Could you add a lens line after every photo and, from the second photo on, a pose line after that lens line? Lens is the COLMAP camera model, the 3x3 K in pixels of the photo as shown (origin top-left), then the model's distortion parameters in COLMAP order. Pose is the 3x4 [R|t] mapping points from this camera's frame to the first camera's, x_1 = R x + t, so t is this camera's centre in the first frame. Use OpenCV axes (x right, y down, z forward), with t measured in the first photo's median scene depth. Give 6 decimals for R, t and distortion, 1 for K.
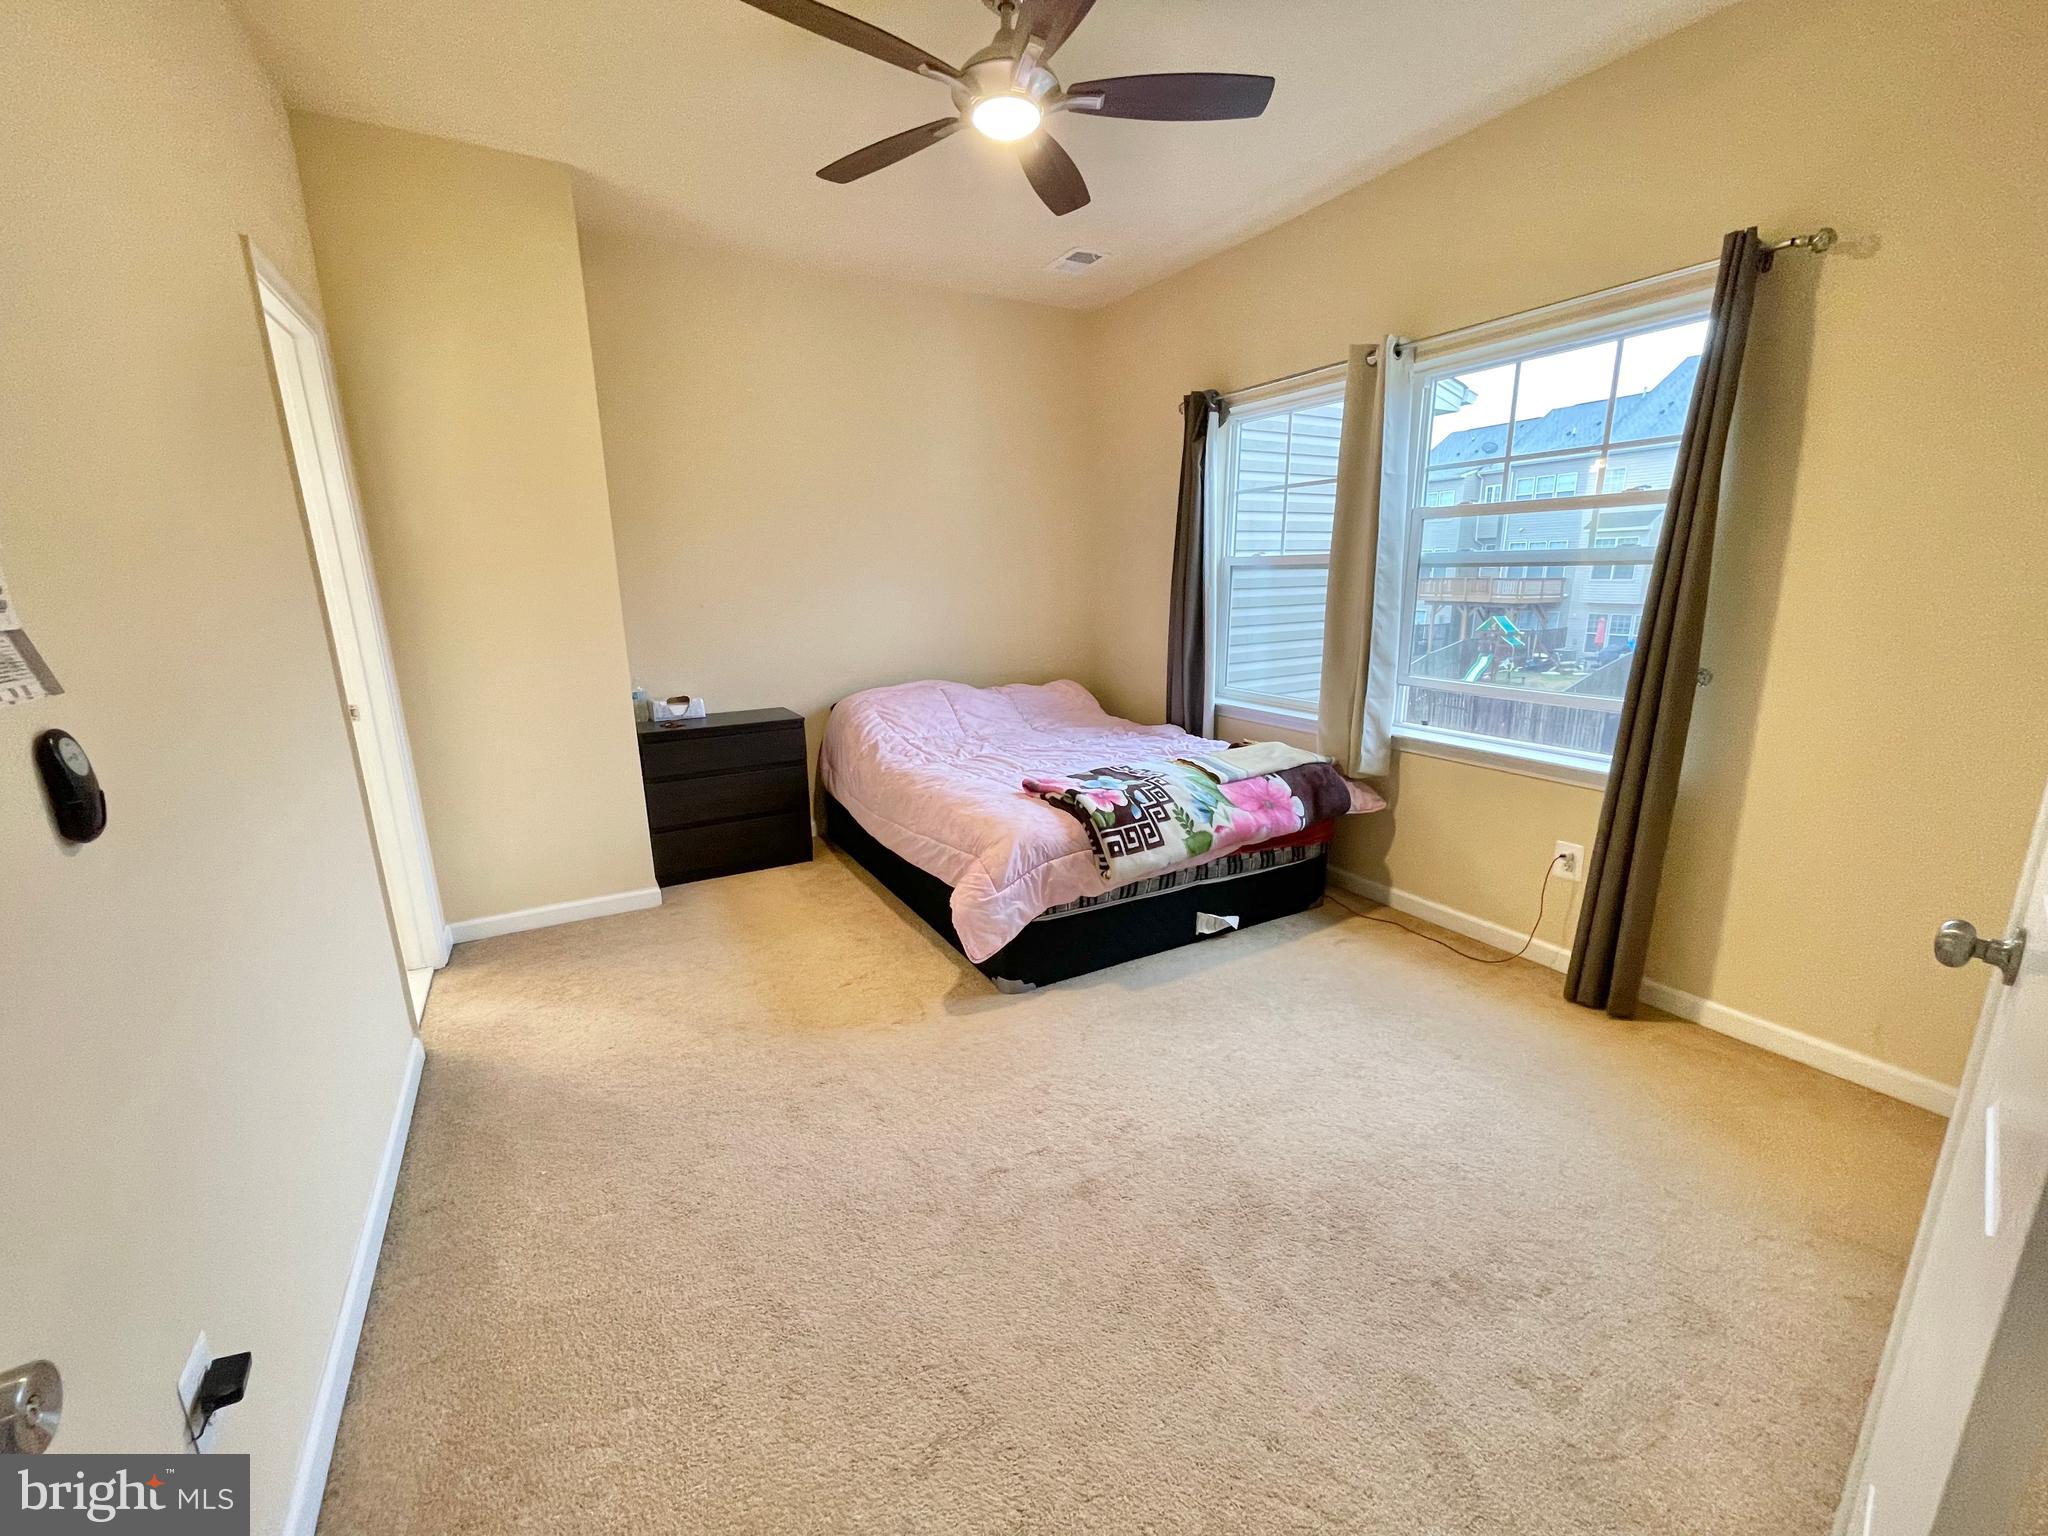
lens RADIAL K [[826.9, 0, 1024.3], [0, 826.9, 770.9], [0, 0, 1]] dist [-0.002575, 0.000130]
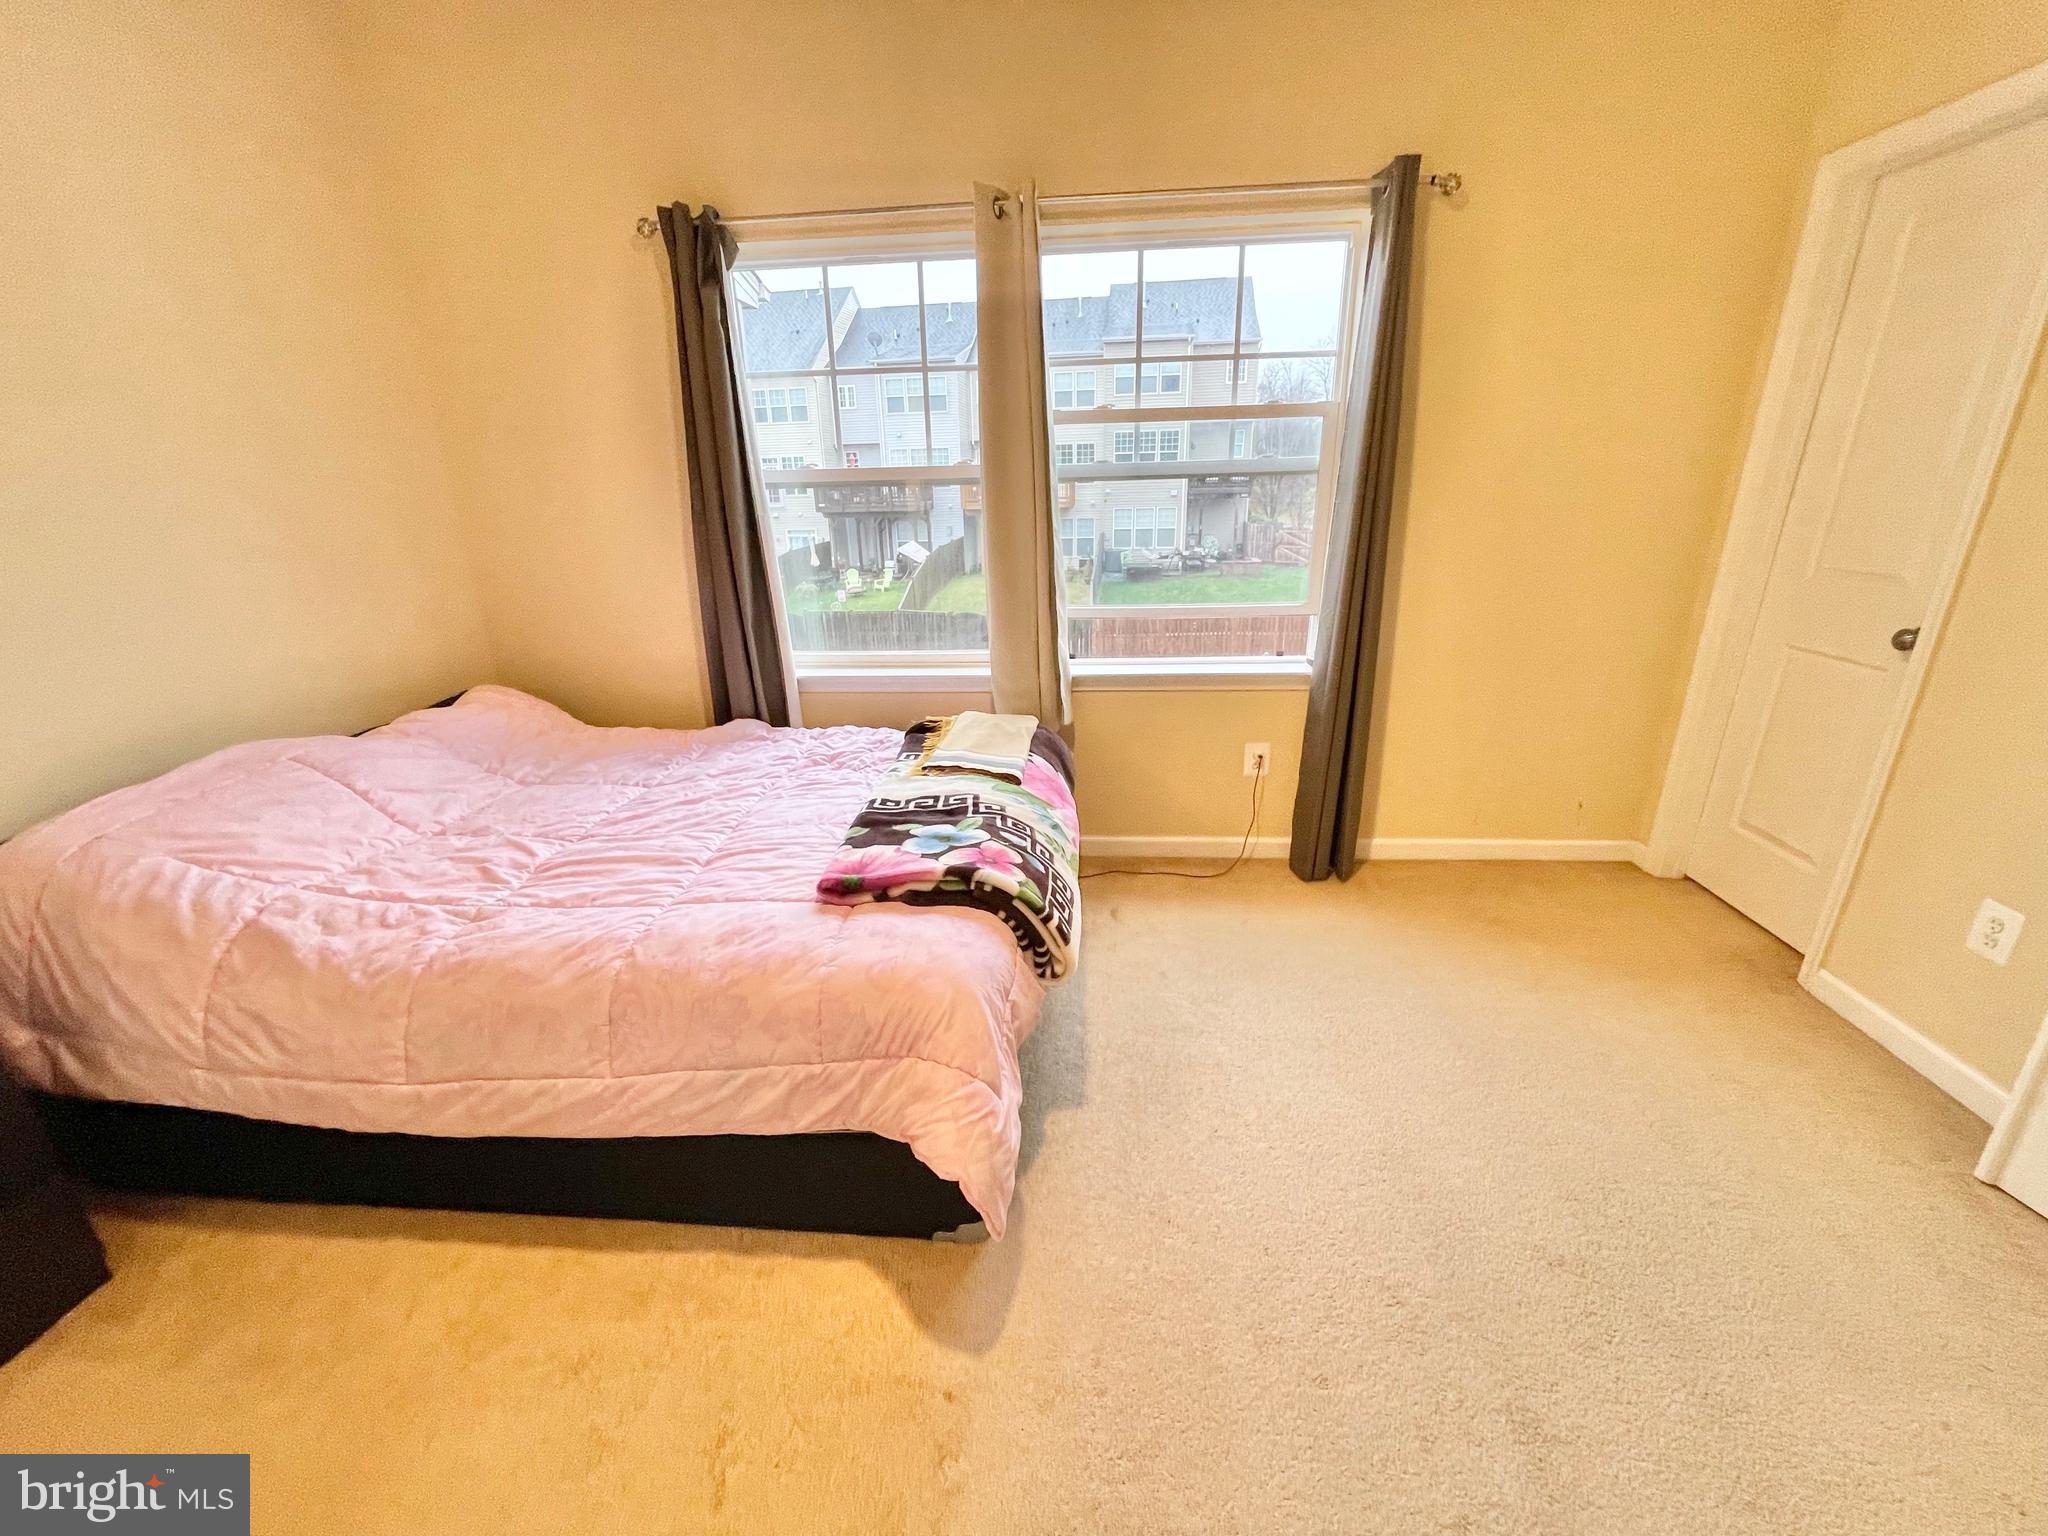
lens RADIAL K [[826.9, 0, 1017.2], [0, 826.9, 768.6], [0, 0, 1]] dist [-0.002575, 0.000130]
pose [[0.568756, -0.276663, 0.774580, -0.361623], [0.210061, 0.959360, 0.188420, -0.149660], [-0.795230, 0.055544, 0.603758, 0.610505]]
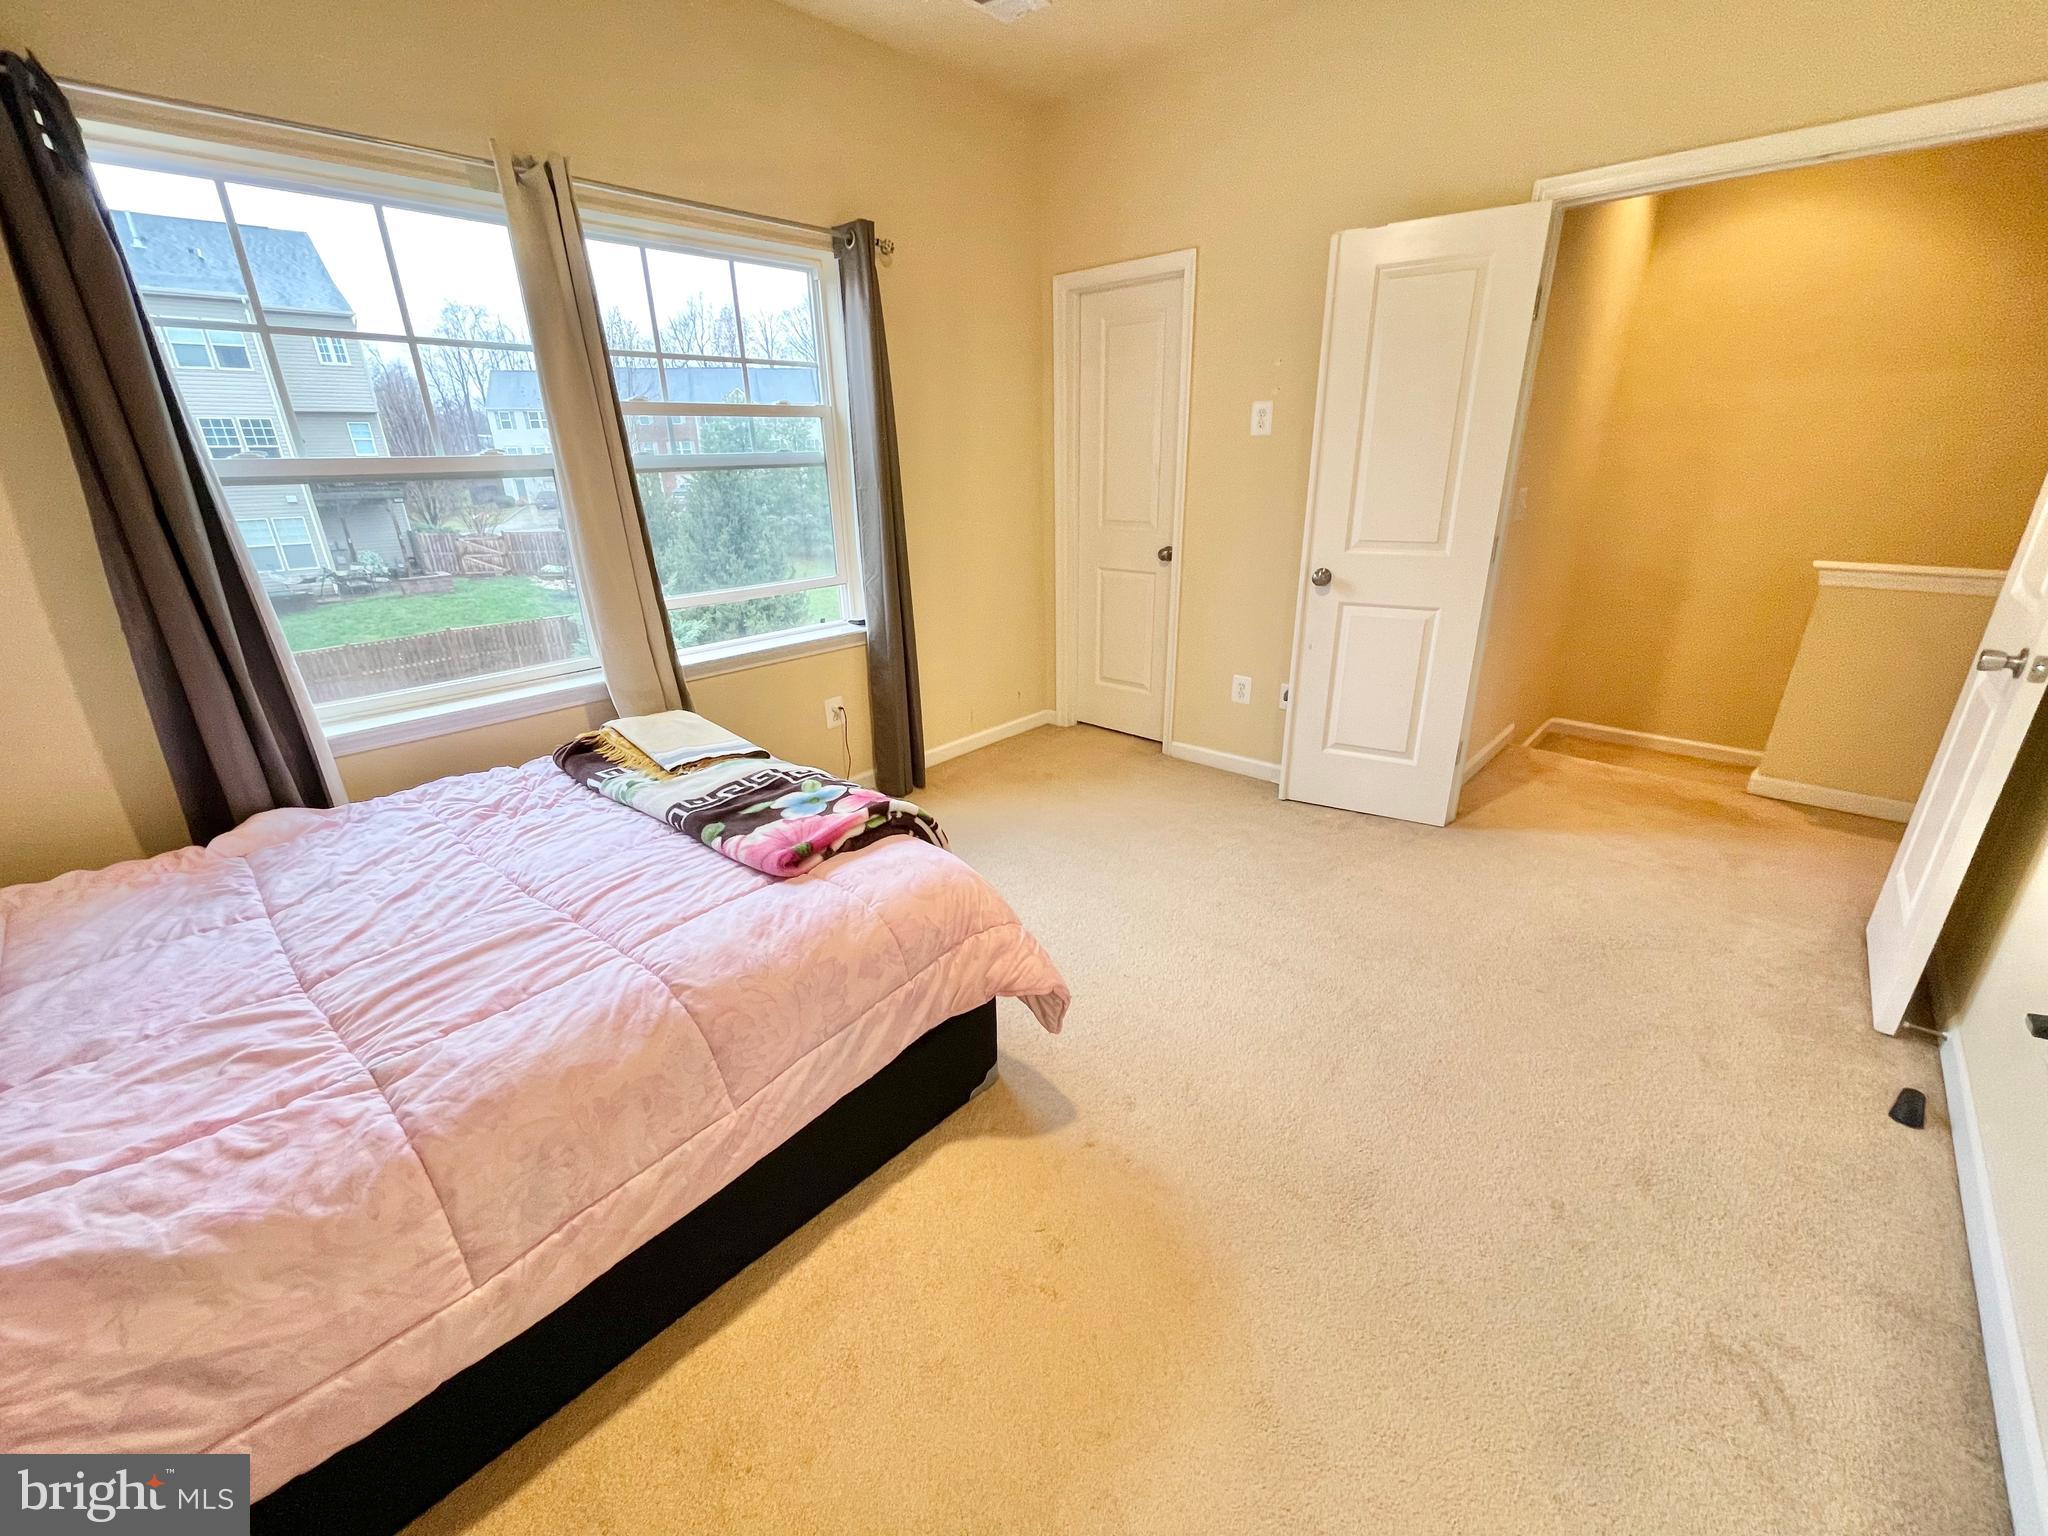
lens RADIAL K [[826.9, 0, 1022.0], [0, 826.9, 764.6], [0, 0, 1]] dist [-0.002575, 0.000130]
pose [[-0.299754, -0.317549, 0.899617, -0.582913], [0.247264, 0.884896, 0.394741, -0.247054], [-0.921417, 0.340767, -0.186732, 1.015964]]
